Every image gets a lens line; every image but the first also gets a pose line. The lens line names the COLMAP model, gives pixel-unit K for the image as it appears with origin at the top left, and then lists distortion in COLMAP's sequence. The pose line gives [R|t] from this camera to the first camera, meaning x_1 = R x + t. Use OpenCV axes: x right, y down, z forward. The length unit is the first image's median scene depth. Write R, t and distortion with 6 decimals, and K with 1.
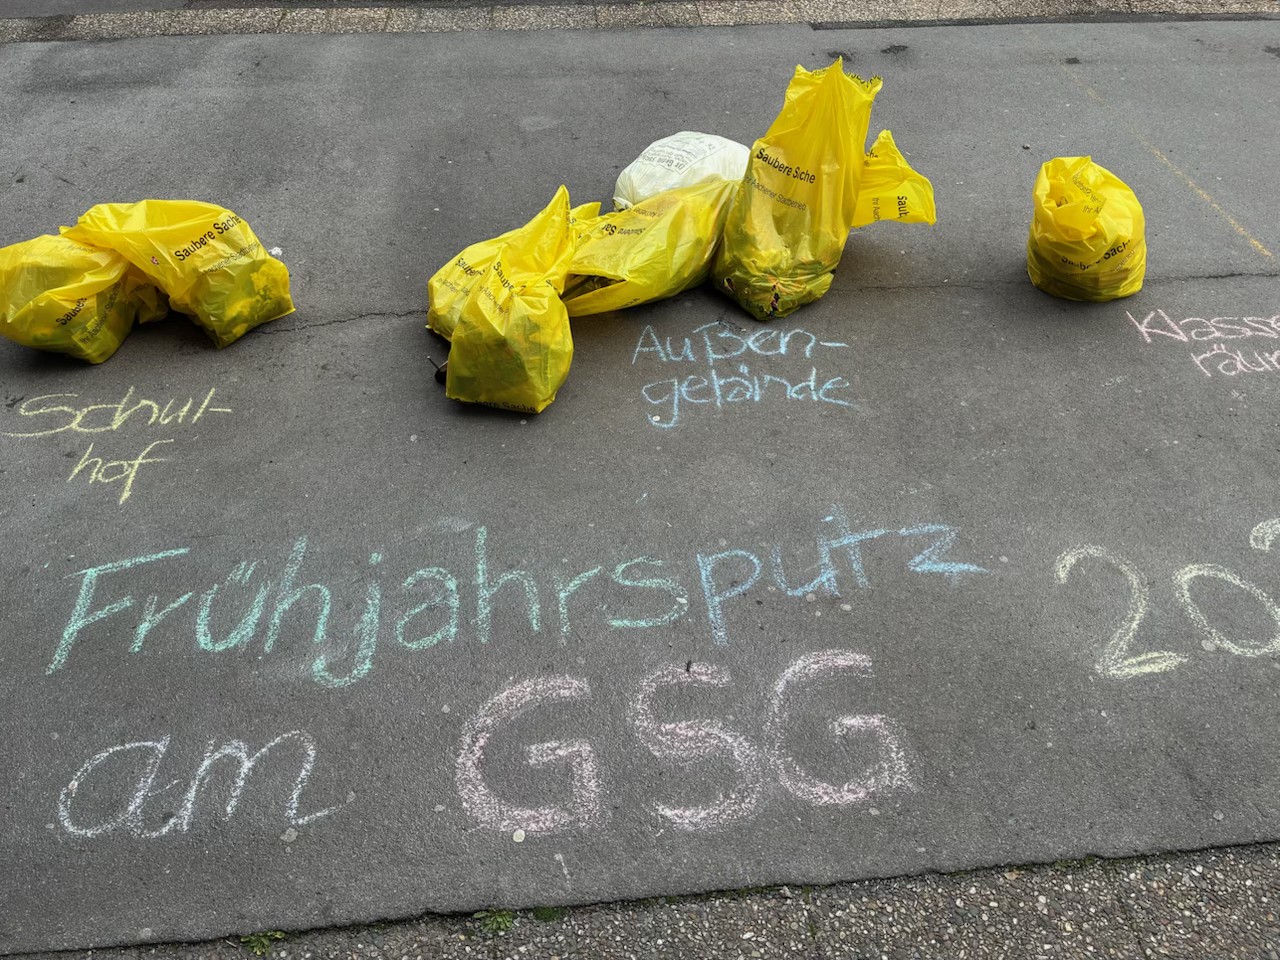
lens RADIAL K [[962.6, 0, 640.0], [0, 962.6, 480.0], [0, 0, 1]] dist [0.054596, -0.064095]
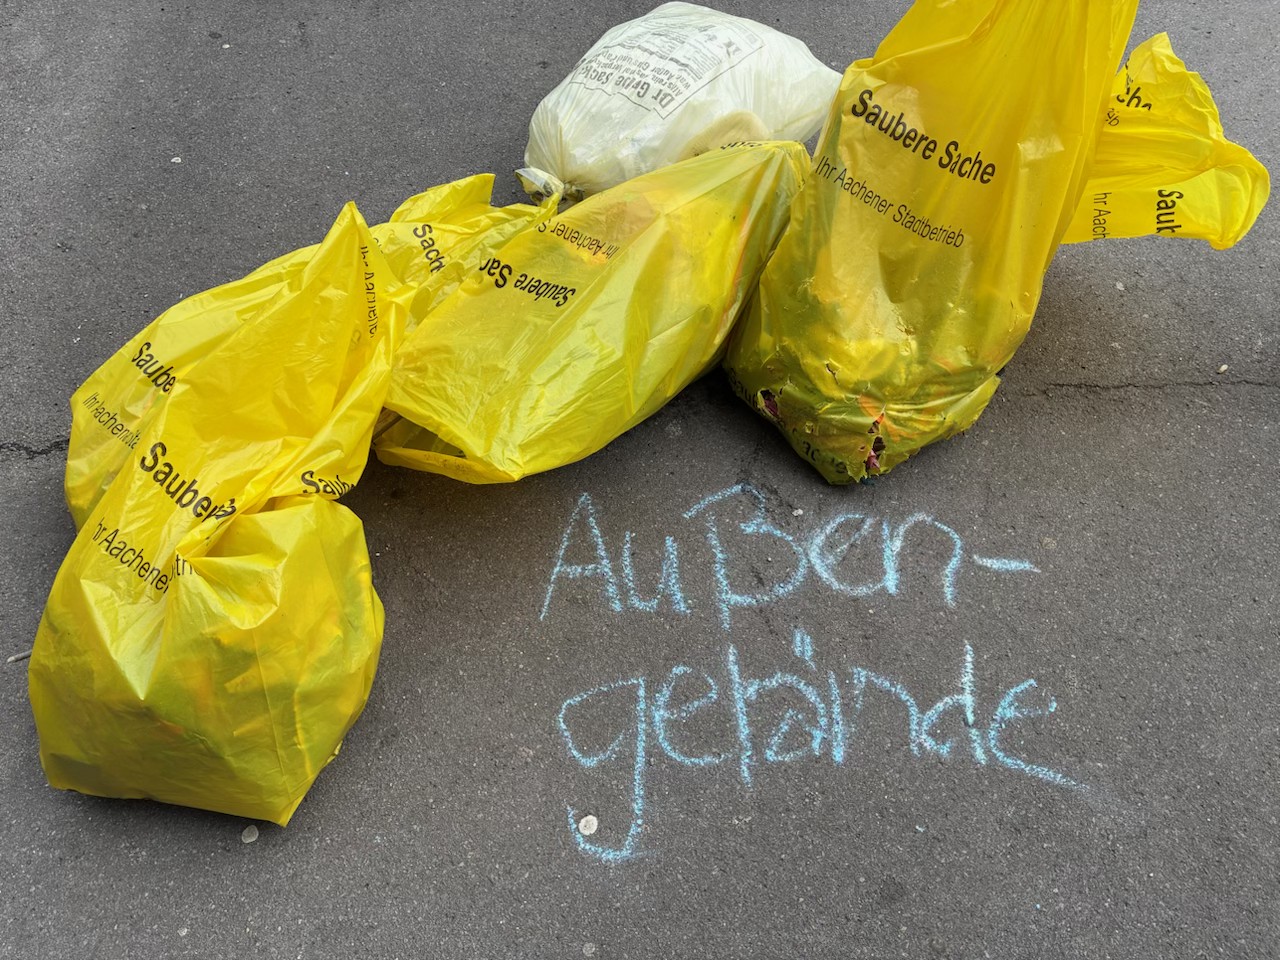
lens RADIAL K [[962.6, 0, 640.0], [0, 962.6, 480.0], [0, 0, 1]] dist [0.054596, -0.064095]
pose [[0.999799, 0.011036, 0.016740, 0.026903], [-0.013747, 0.985068, 0.171618, -0.247896], [-0.014596, -0.171813, 0.985021, 0.569686]]
